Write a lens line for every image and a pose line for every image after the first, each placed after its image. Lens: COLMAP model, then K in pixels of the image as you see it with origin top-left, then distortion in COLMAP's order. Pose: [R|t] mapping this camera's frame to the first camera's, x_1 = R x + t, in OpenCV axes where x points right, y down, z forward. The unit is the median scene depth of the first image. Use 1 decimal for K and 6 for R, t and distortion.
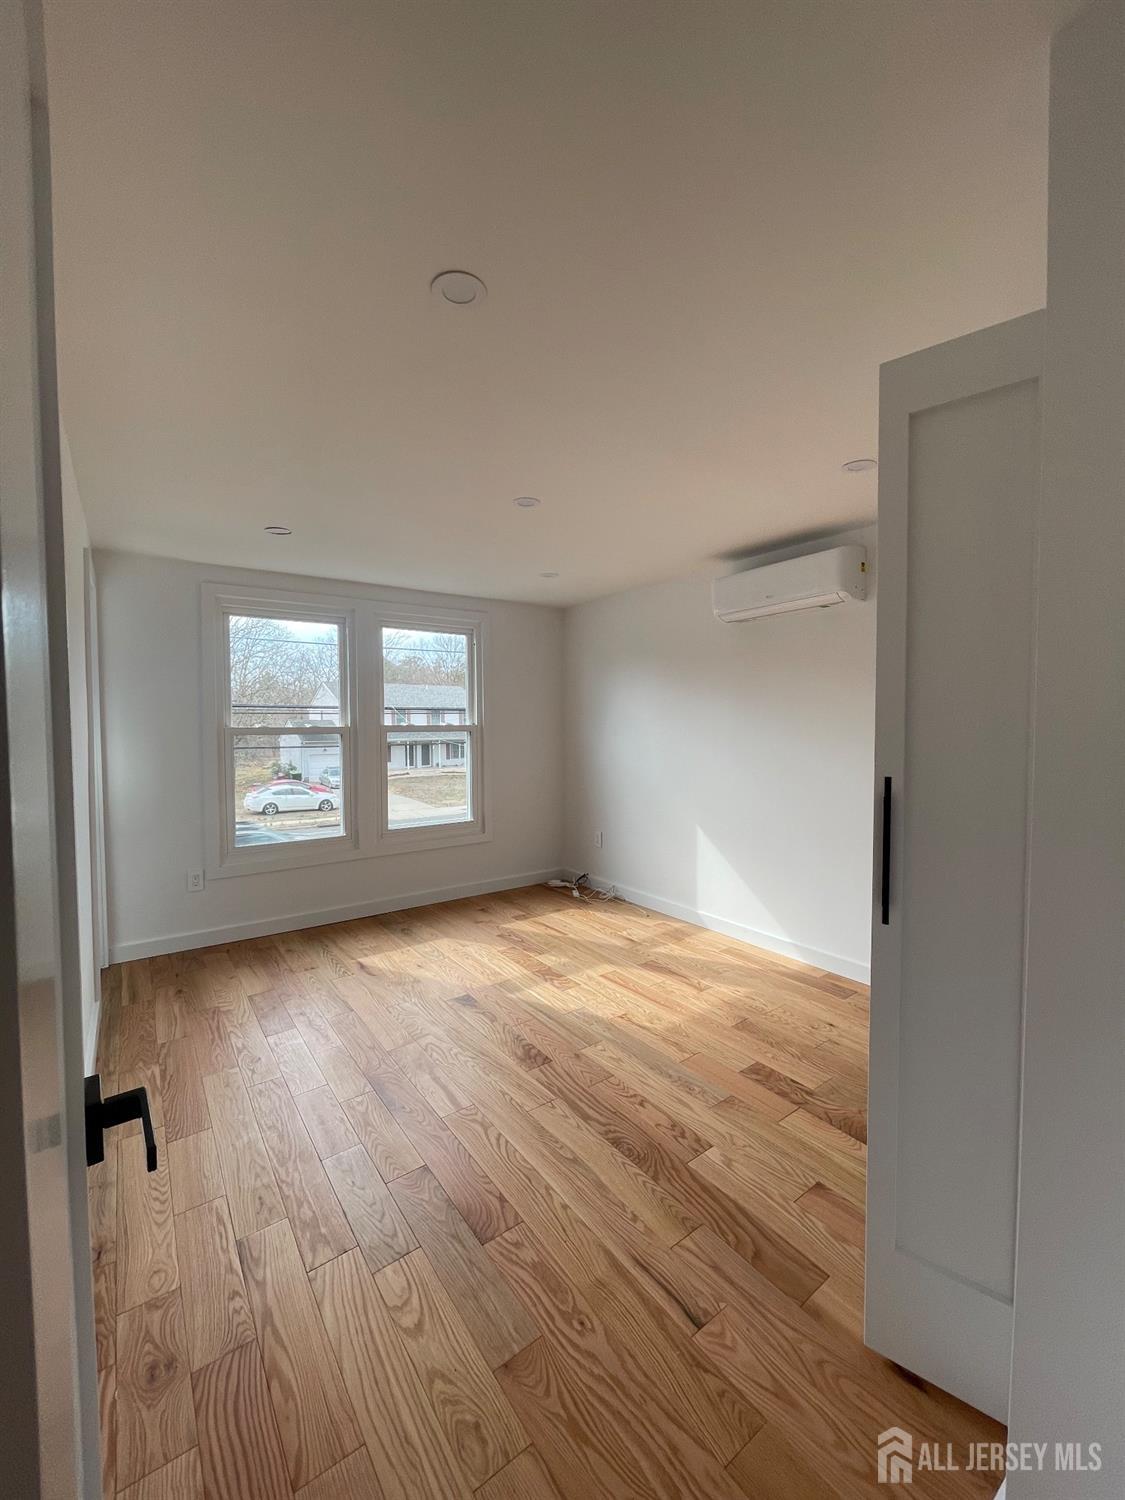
lens RADIAL K [[605.5, 0, 562.5], [0, 605.5, 750.0], [0, 0, 1]] dist [0.002284, 0.000628]
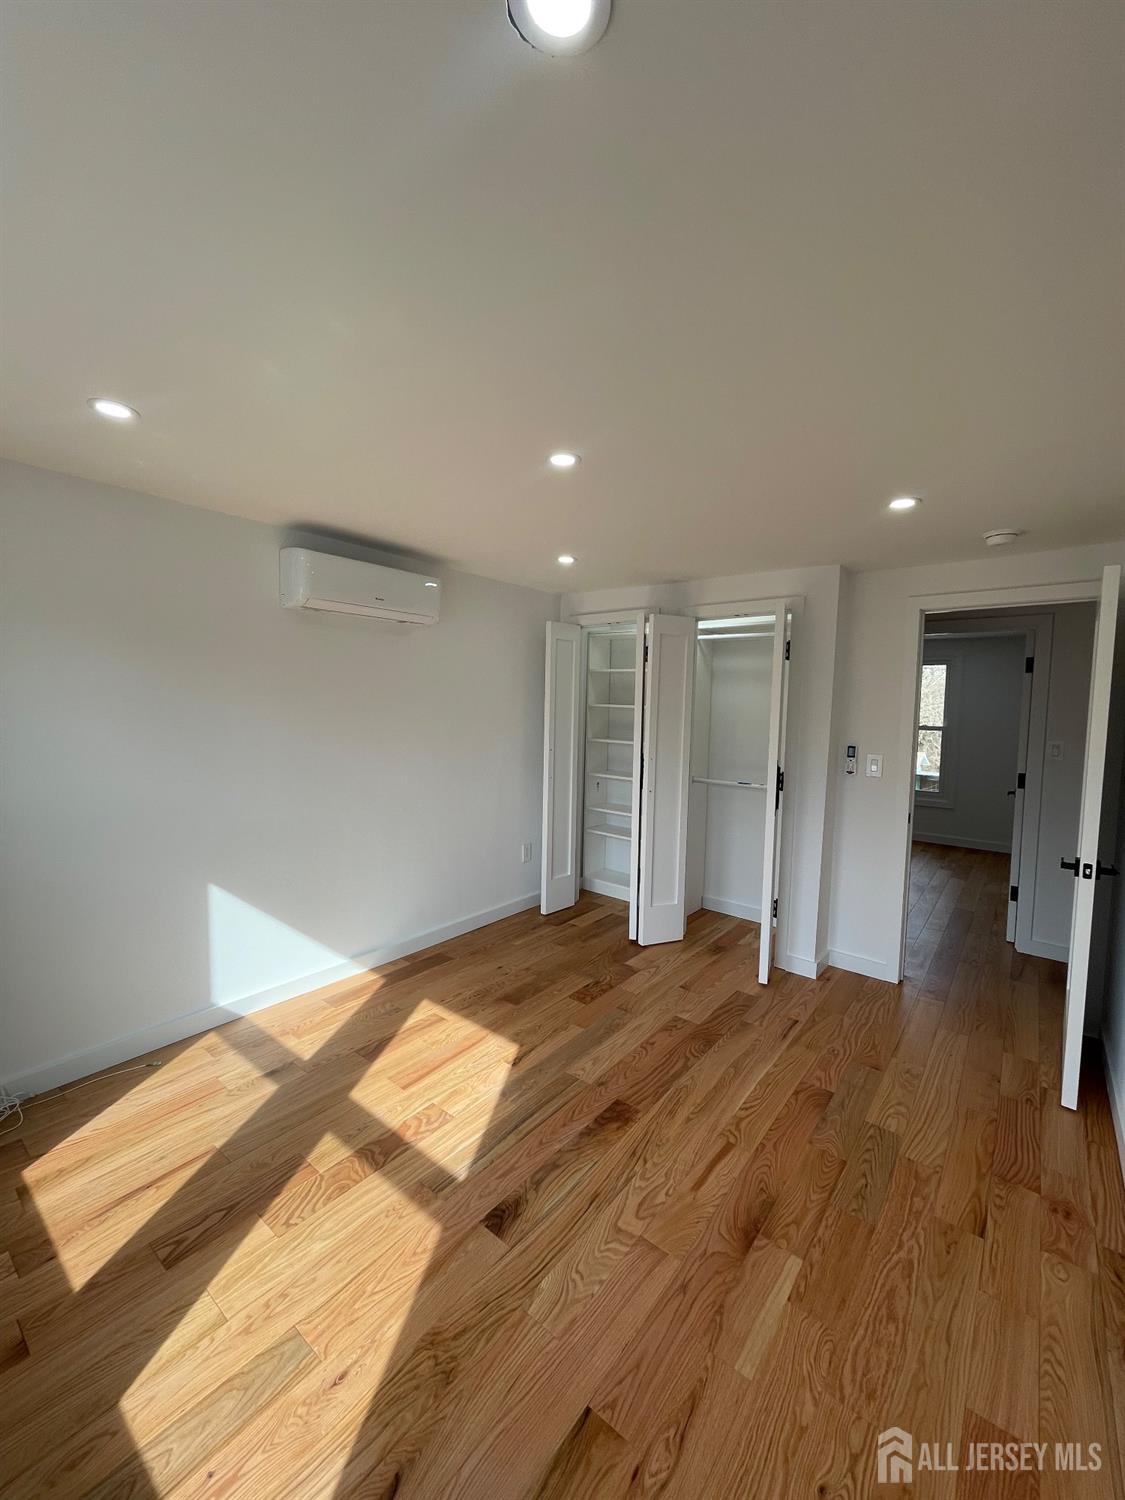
lens RADIAL K [[605.5, 0, 562.5], [0, 605.5, 750.0], [0, 0, 1]] dist [0.002284, 0.000628]
pose [[-0.276900, -0.066868, 0.958569, -0.840716], [0.017939, 0.997042, 0.074734, -0.108016], [-0.960731, 0.037890, -0.274881, 1.273513]]
